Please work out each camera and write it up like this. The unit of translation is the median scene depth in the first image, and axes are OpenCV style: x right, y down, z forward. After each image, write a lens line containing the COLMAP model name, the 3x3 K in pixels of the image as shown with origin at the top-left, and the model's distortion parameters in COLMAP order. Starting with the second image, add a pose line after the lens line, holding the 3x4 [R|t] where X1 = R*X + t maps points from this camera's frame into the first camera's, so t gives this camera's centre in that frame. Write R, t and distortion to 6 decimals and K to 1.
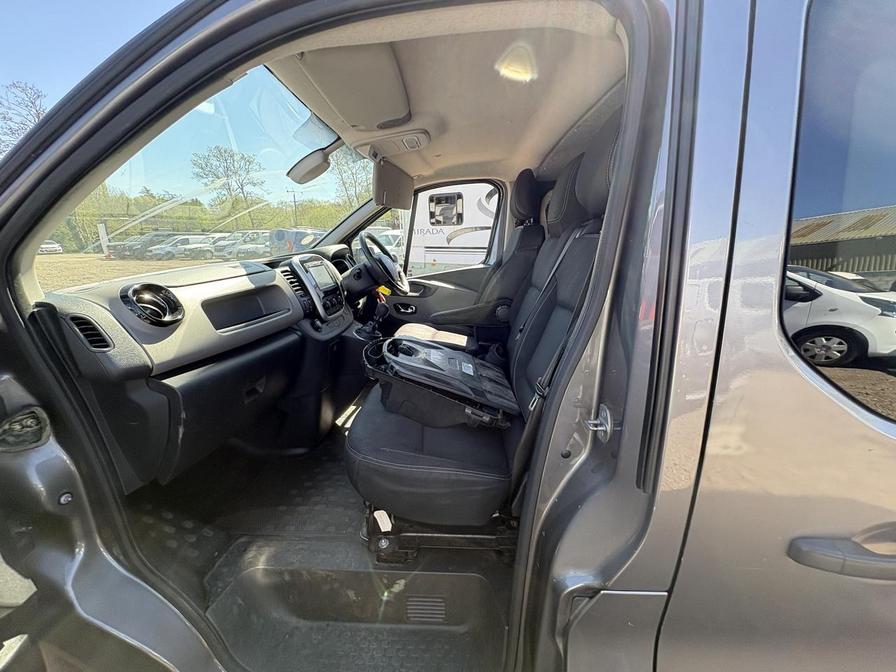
lens RADIAL K [[356.7, 0, 447.7], [0, 356.7, 338.8], [0, 0, 1]] dist [-0.000459, 0.000248]
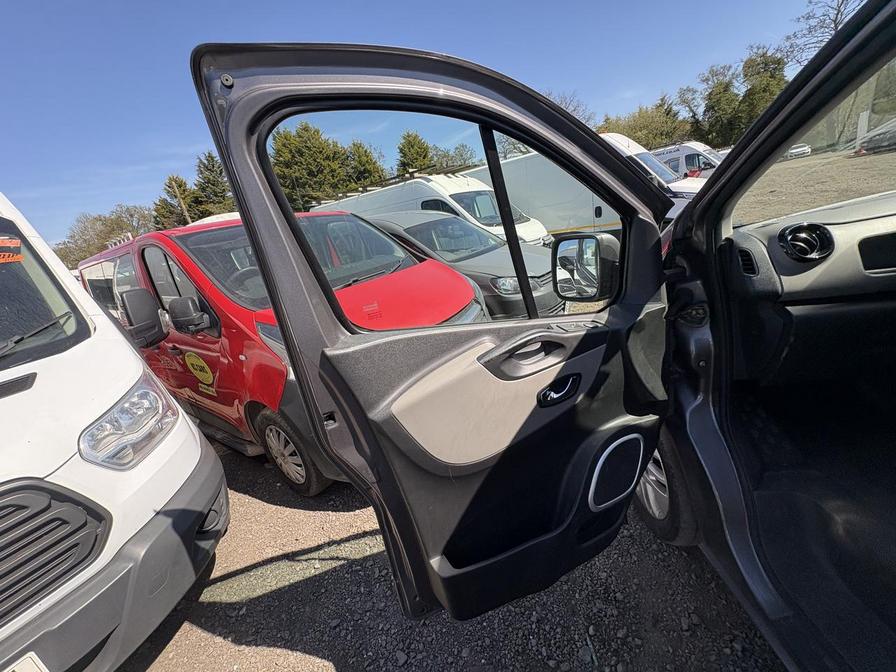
lens RADIAL K [[356.7, 0, 445.8], [0, 356.7, 334.7], [0, 0, 1]] dist [-0.000459, 0.000248]
pose [[0.008176, 0.318544, -0.947873, 0.189299], [-0.078635, 0.945174, 0.316959, -0.043071], [0.996870, 0.071944, 0.032777, -0.100444]]
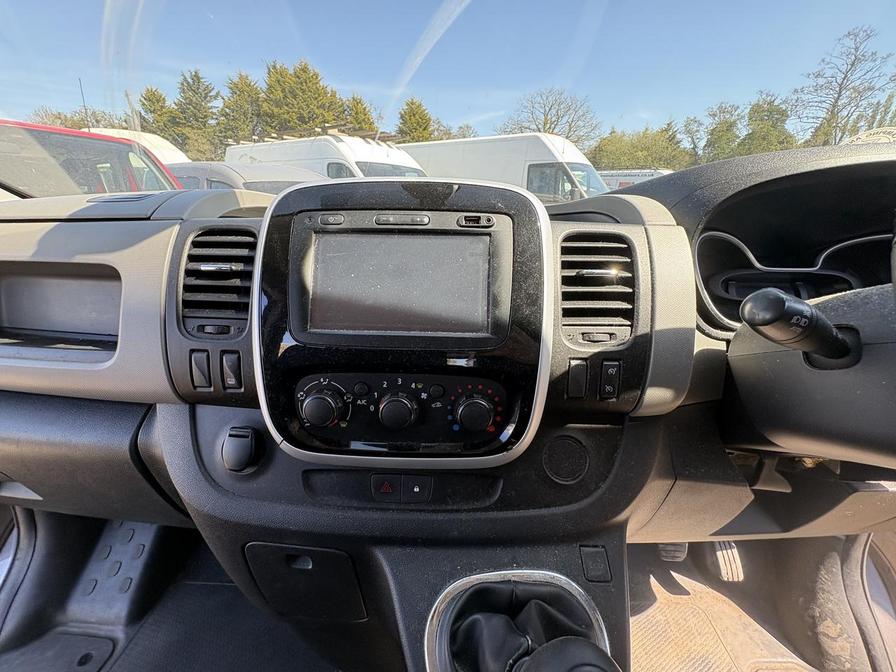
lens RADIAL K [[356.7, 0, 445.9], [0, 356.7, 334.7], [0, 0, 1]] dist [-0.000459, 0.000248]
pose [[0.006421, 0.365668, -0.930723, -0.175788], [-0.274732, 0.895572, 0.349962, -0.210205], [0.961499, 0.253453, 0.106211, 0.940738]]
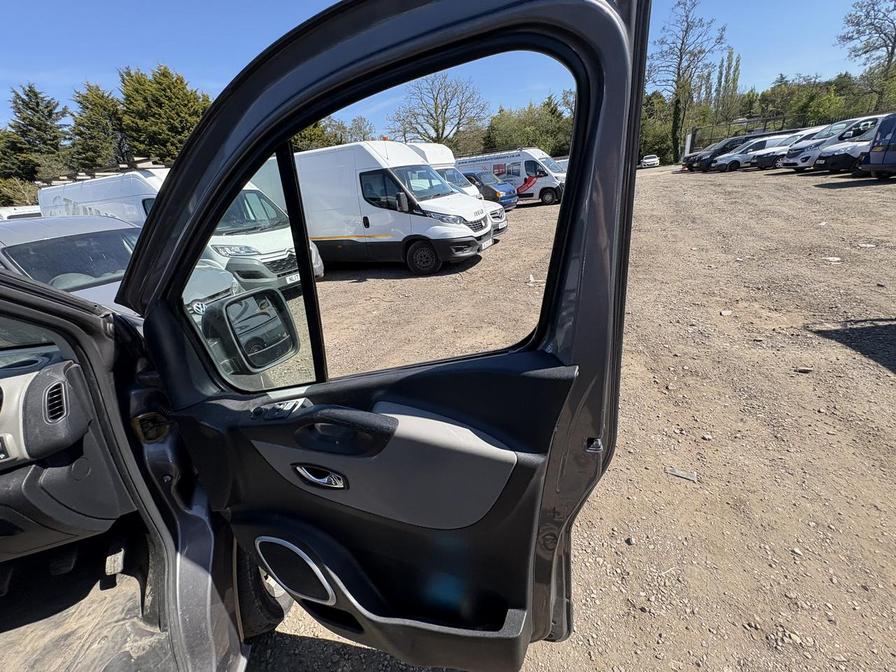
lens RADIAL K [[356.7, 0, 444.4], [0, 356.7, 334.1], [0, 0, 1]] dist [-0.000459, 0.000248]
pose [[0.216110, 0.369458, -0.903768, 0.105081], [-0.153393, 0.926995, 0.342274, -0.631674], [0.964244, 0.064663, 0.257005, 1.832177]]
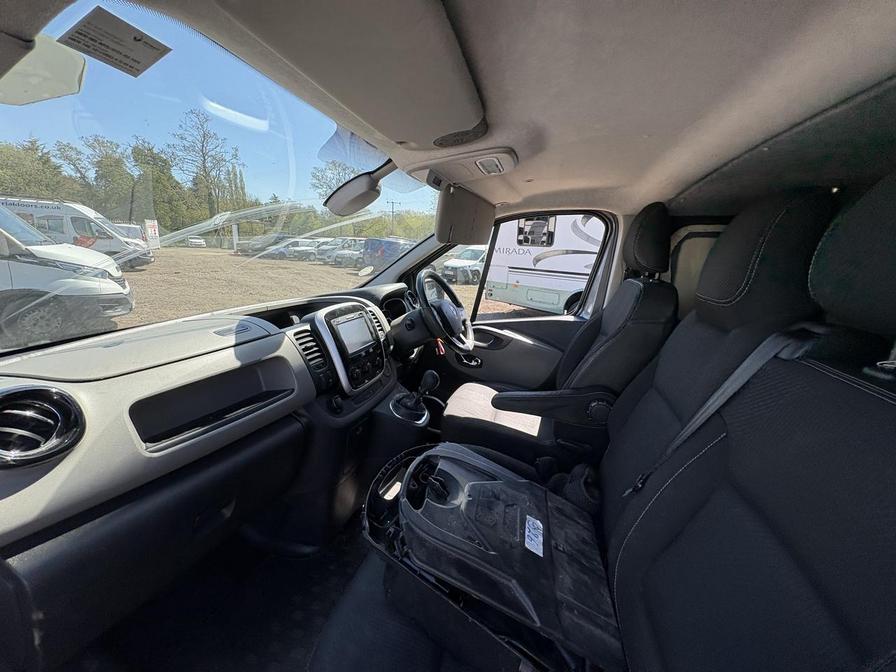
lens RADIAL K [[356.7, 0, 448.1], [0, 356.7, 337.2], [0, 0, 1]] dist [-0.000459, 0.000248]
pose [[0.971100, 0.110029, -0.211797, 0.003420], [-0.117854, 0.992725, -0.024644, -0.157501], [0.207544, 0.048893, 0.977003, 0.263932]]
